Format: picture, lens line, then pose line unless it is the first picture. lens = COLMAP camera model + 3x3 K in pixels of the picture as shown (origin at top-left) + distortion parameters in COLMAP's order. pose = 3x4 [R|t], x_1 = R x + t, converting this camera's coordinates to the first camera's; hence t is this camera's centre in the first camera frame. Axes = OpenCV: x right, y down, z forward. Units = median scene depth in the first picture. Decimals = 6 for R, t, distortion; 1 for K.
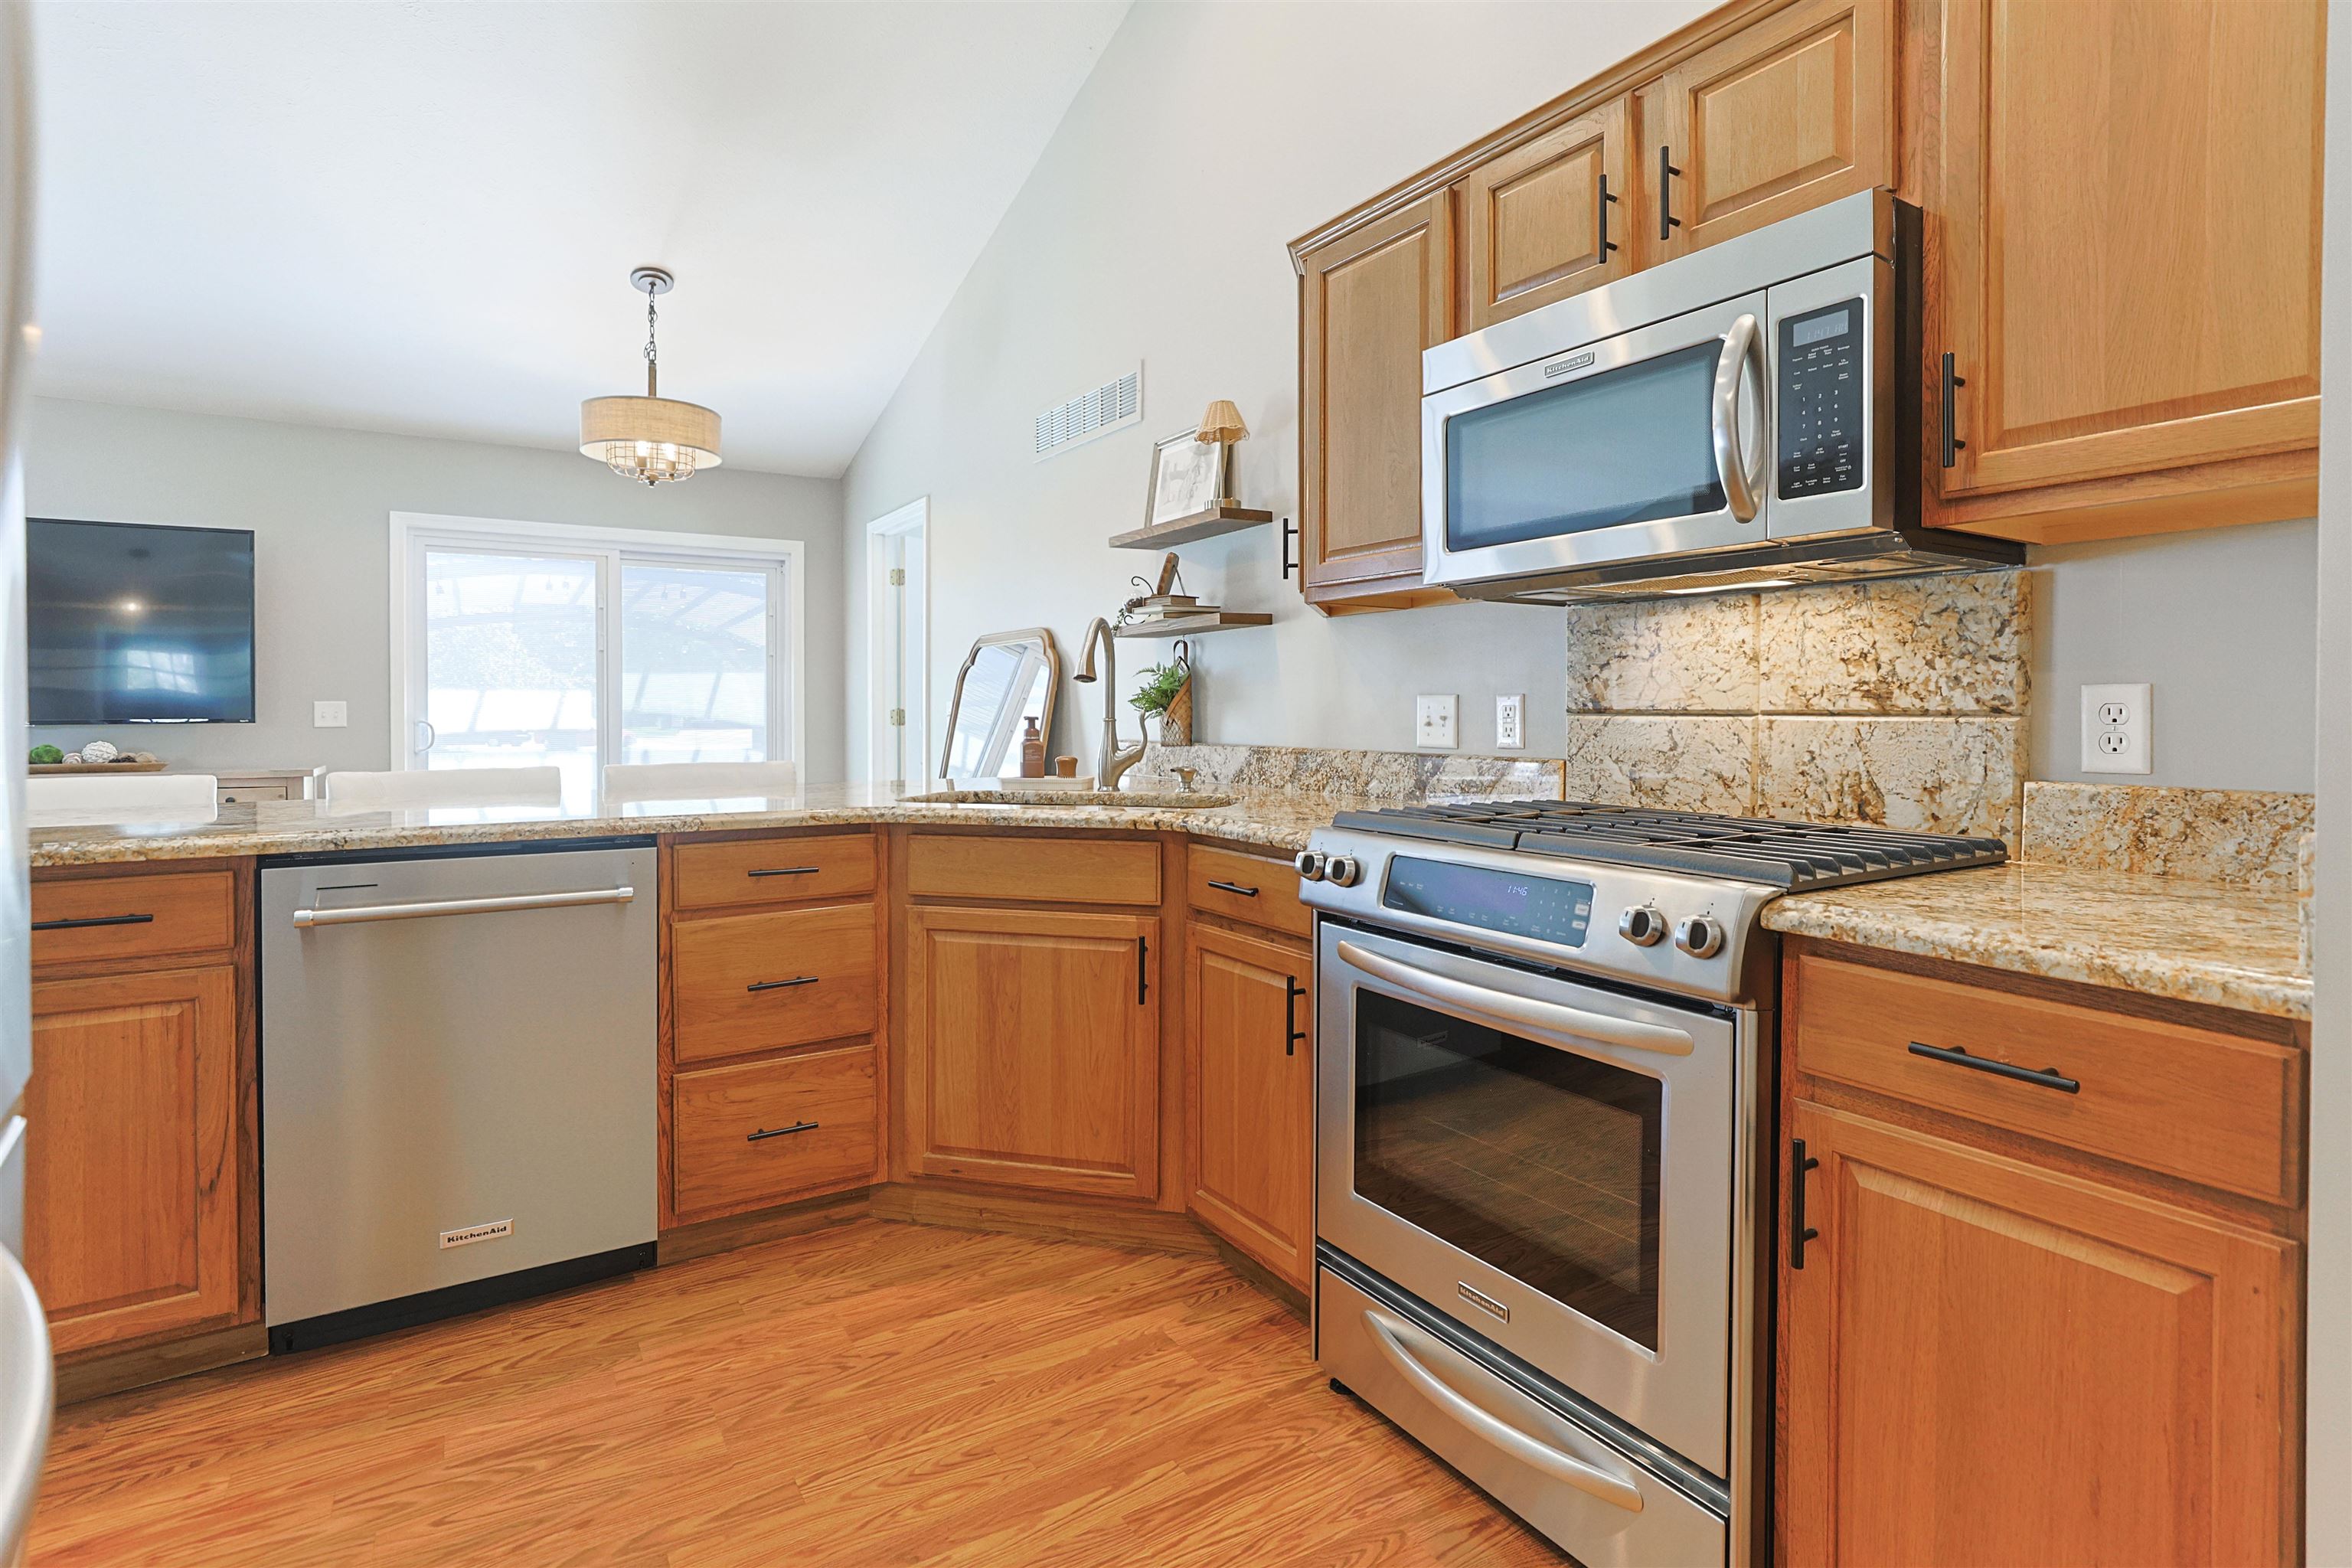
lens RADIAL K [[1131.1, 0, 1148.9], [0, 1131.1, 731.0], [0, 0, 1]] dist [-0.014938, 0.007228]
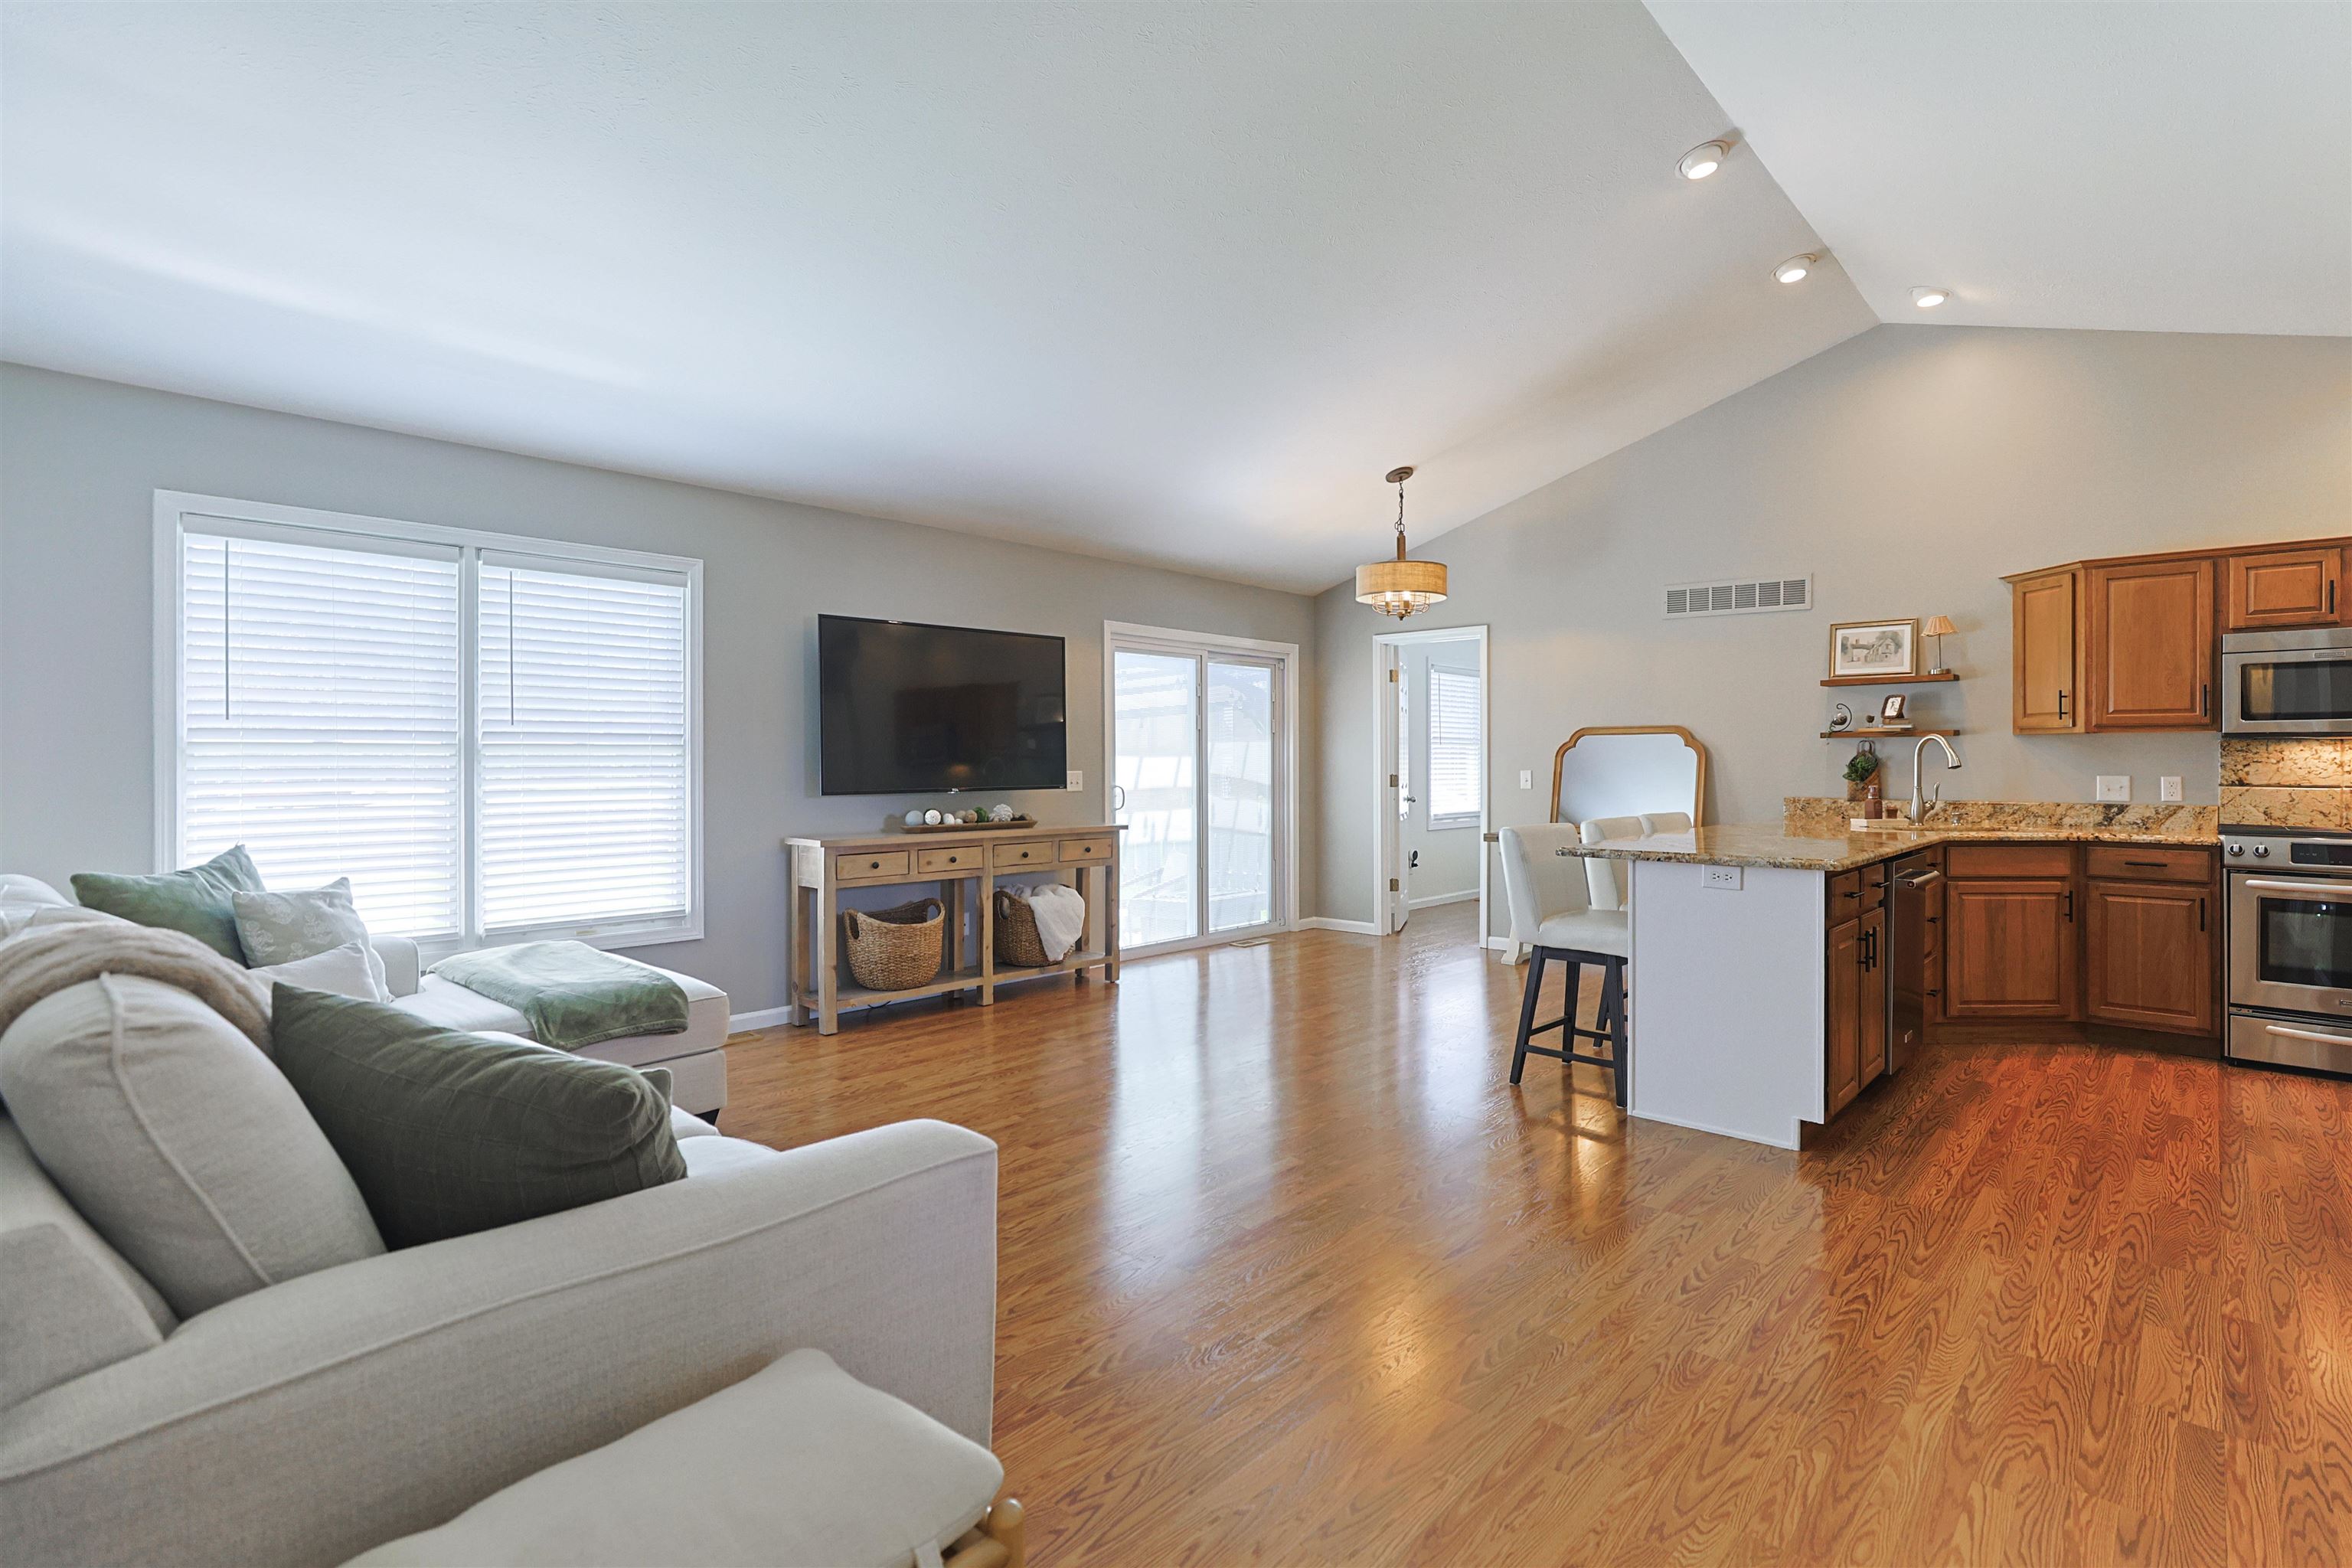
lens RADIAL K [[1131.1, 0, 1176.7], [0, 1131.1, 773.9], [0, 0, 1]] dist [-0.014938, 0.007228]
pose [[0.960203, -0.002651, 0.279289, -2.106290], [0.004200, 0.999979, -0.004947, -0.033983], [-0.279270, 0.005923, 0.960194, -0.541625]]
